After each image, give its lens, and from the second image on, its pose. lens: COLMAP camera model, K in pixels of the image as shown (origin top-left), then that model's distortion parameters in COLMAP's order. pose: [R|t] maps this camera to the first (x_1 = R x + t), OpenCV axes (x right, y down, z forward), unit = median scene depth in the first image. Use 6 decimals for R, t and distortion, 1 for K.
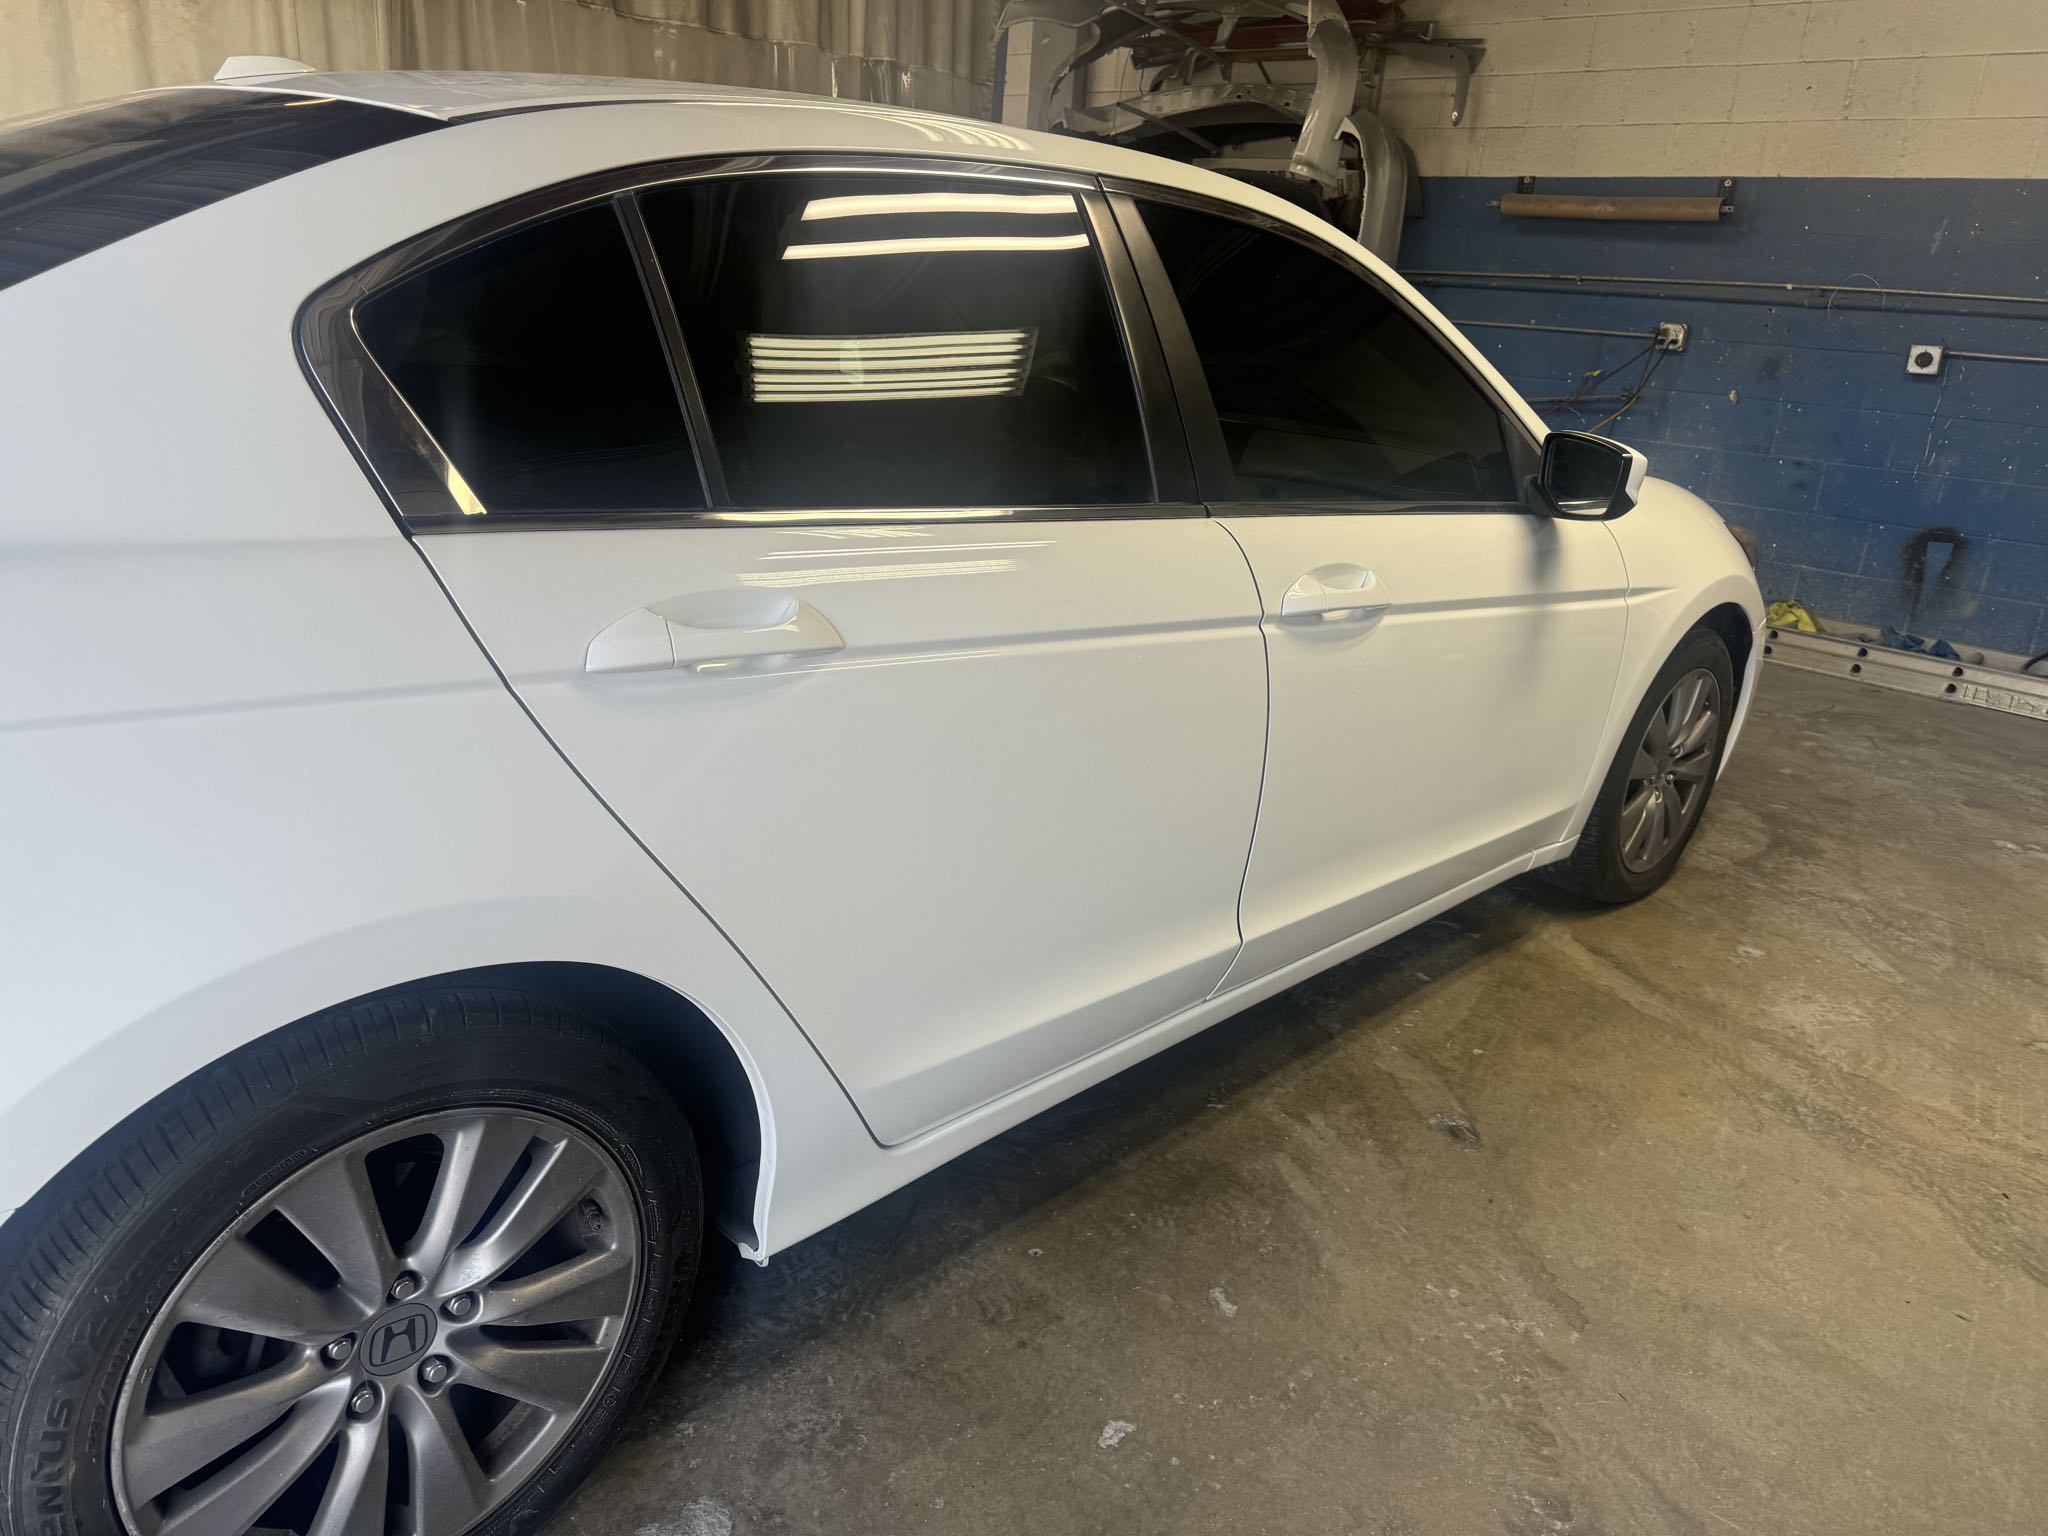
lens RADIAL K [[1458.0, 0, 1011.8], [0, 1458.0, 734.2], [0, 0, 1]] dist [0.092655, -0.120239]
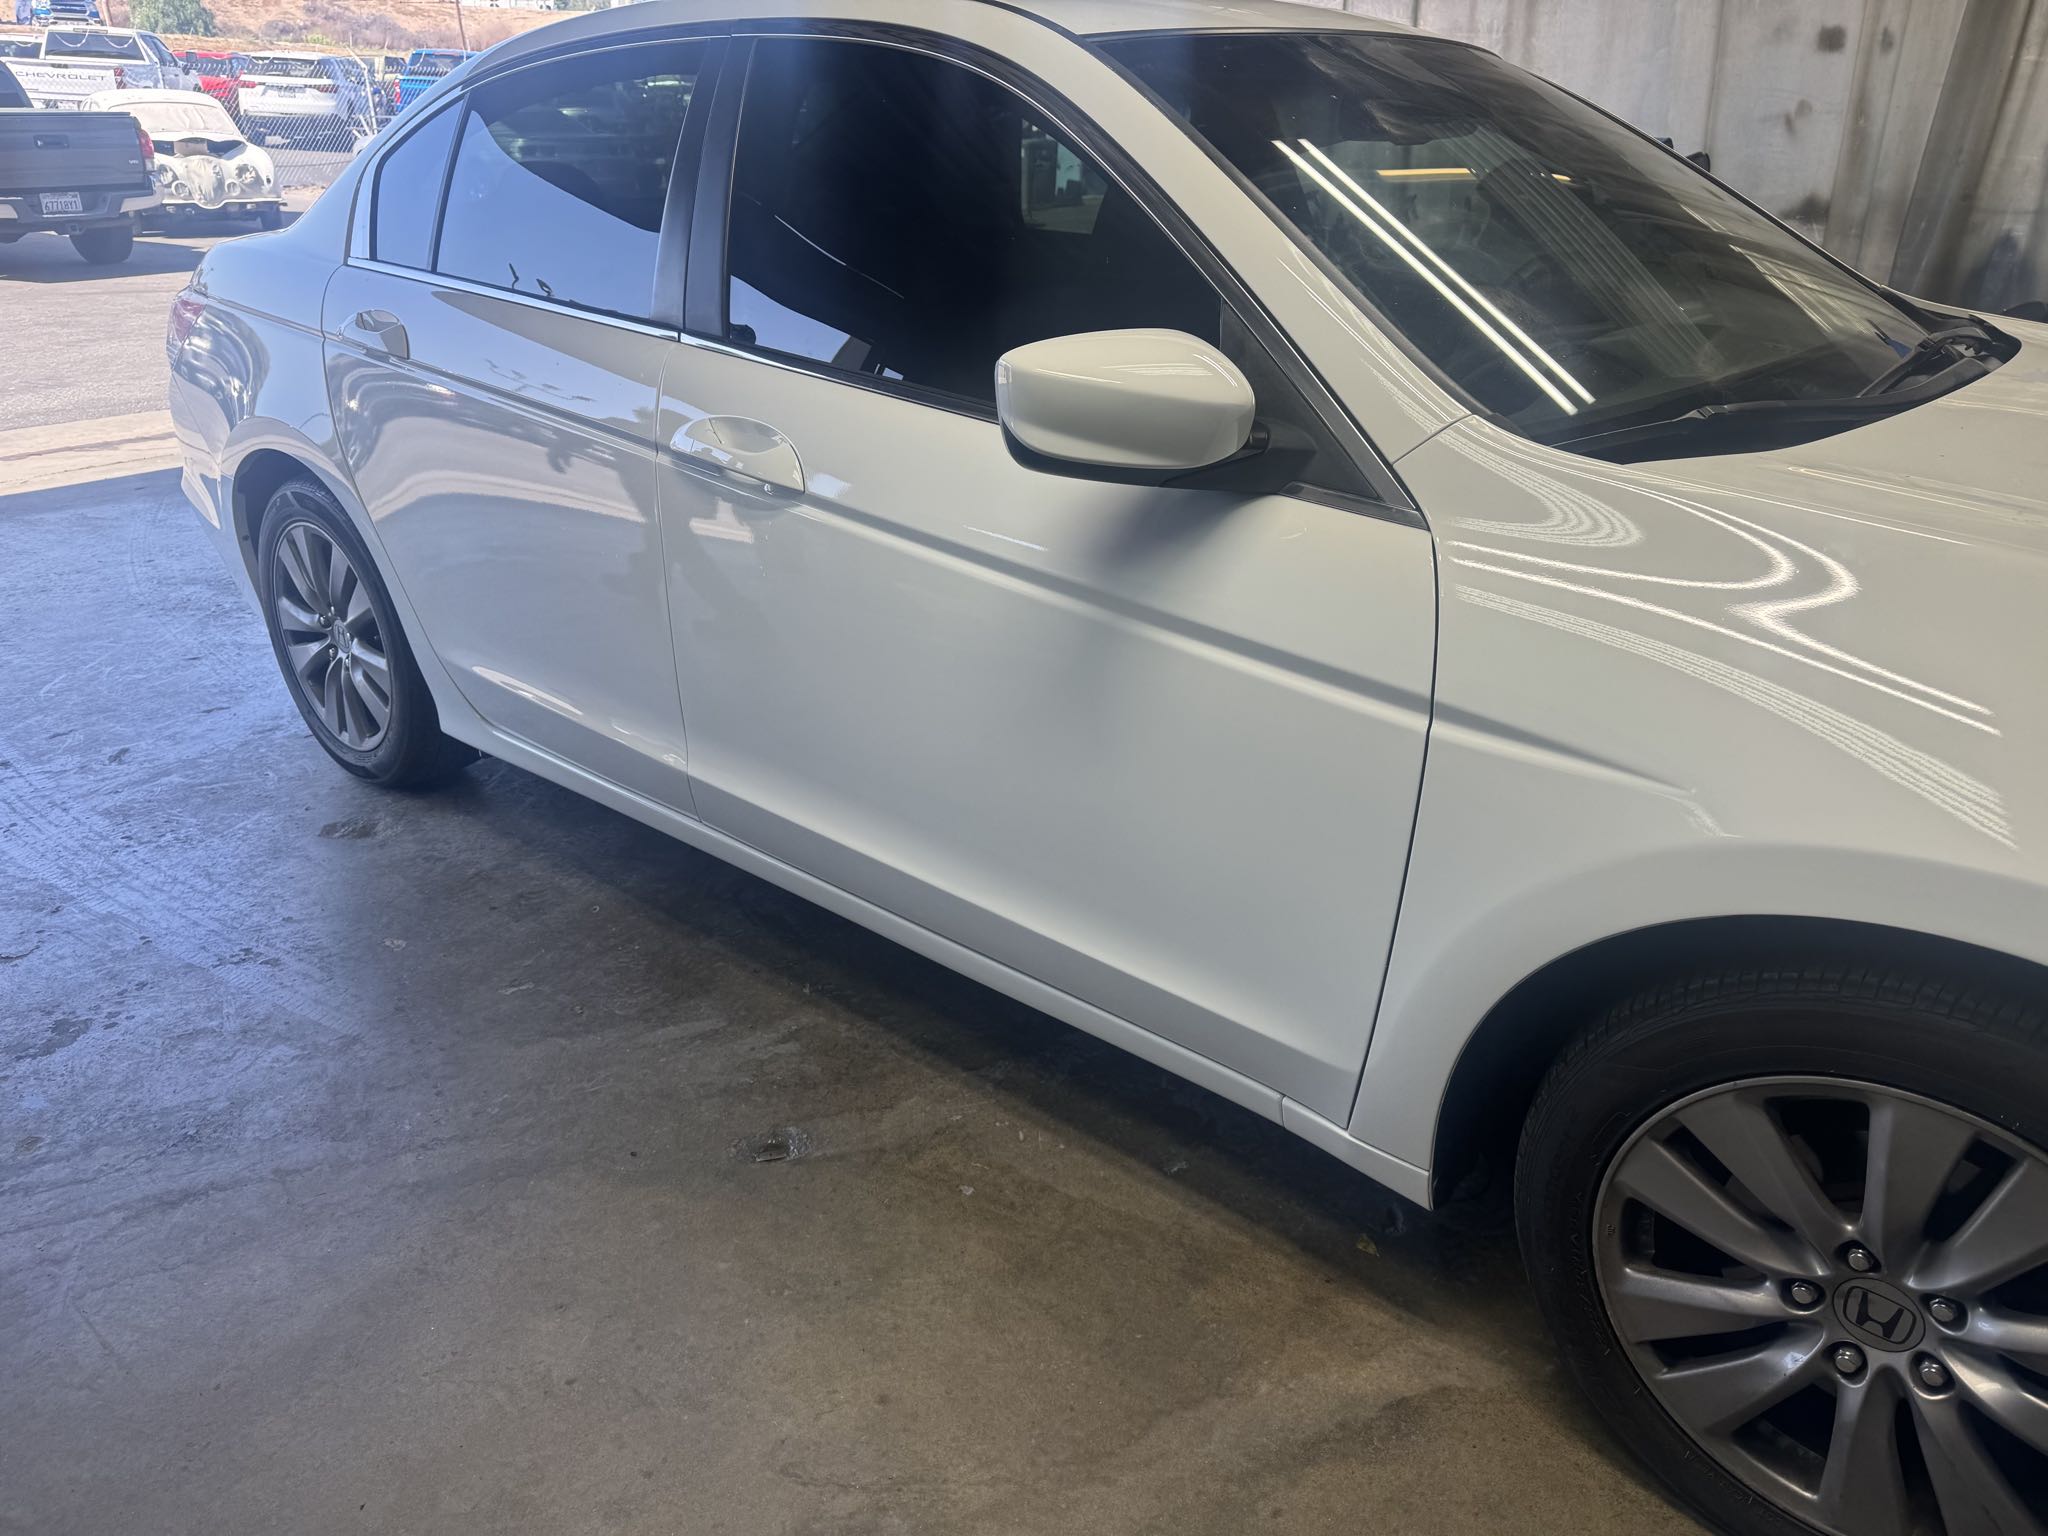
lens RADIAL K [[1458.0, 0, 1011.8], [0, 1458.0, 734.2], [0, 0, 1]] dist [0.092655, -0.120239]
pose [[0.068577, 0.316779, -0.946017, 1.078748], [-0.297970, 0.911471, 0.283611, -0.229914], [0.952109, 0.262435, 0.156896, 0.992390]]
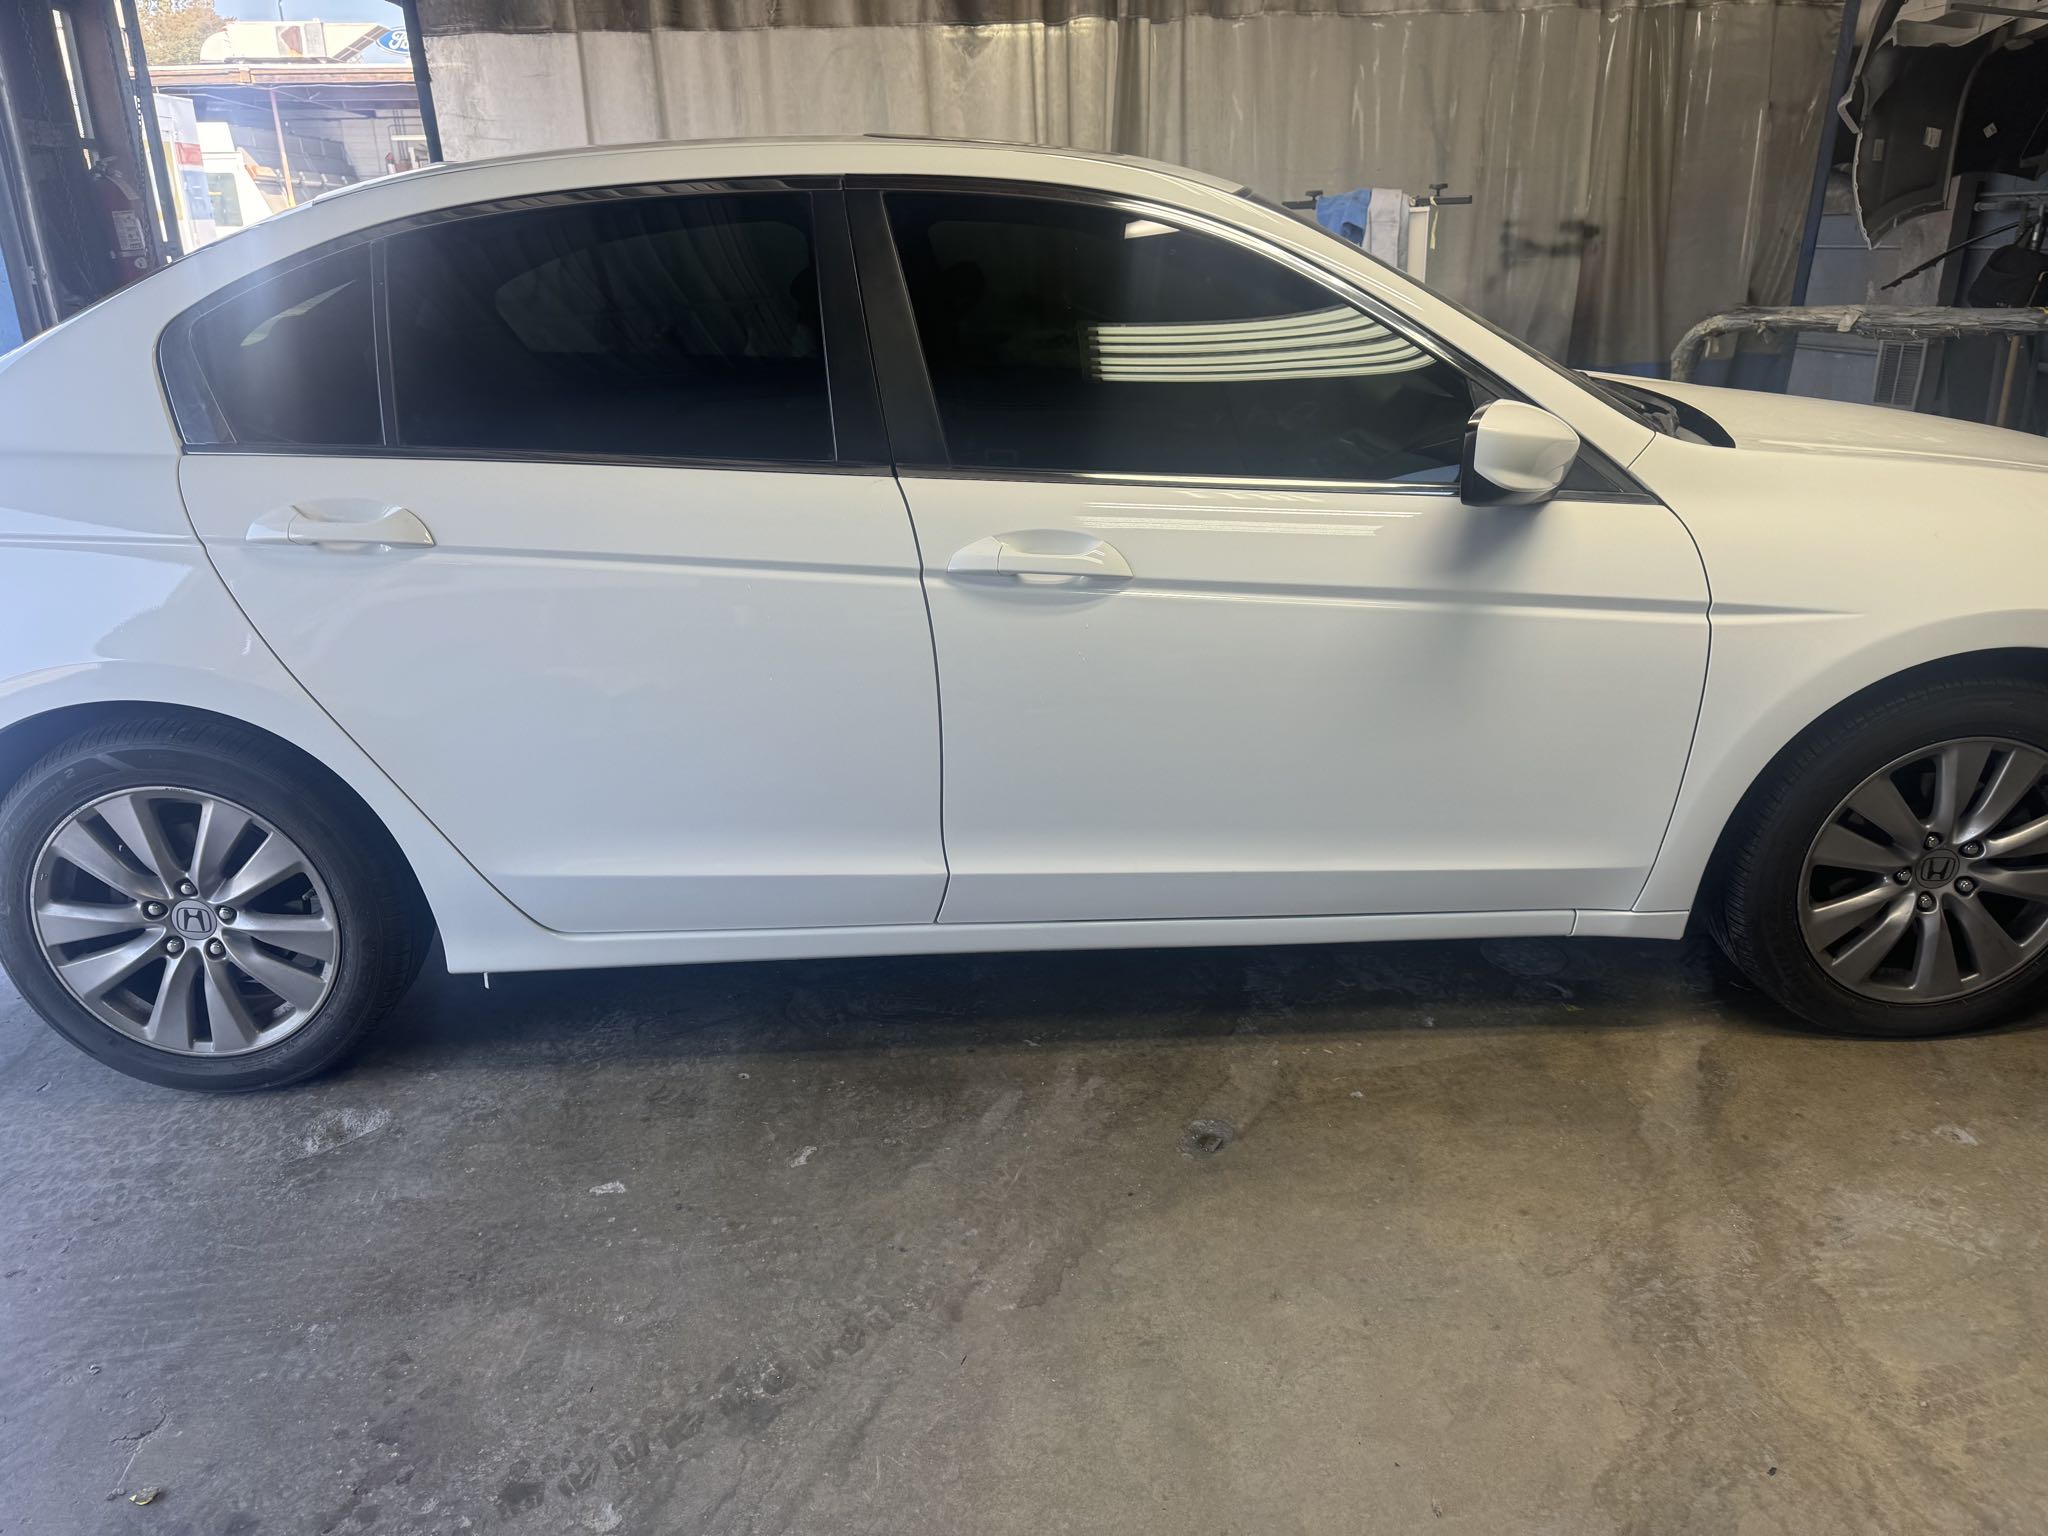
lens RADIAL K [[1458.0, 0, 1011.8], [0, 1458.0, 734.2], [0, 0, 1]] dist [0.092655, -0.120239]
pose [[0.725055, 0.148533, -0.672483, 0.857338], [-0.144383, 0.987549, 0.062453, -0.032407], [0.673386, 0.051813, 0.737473, 0.213685]]
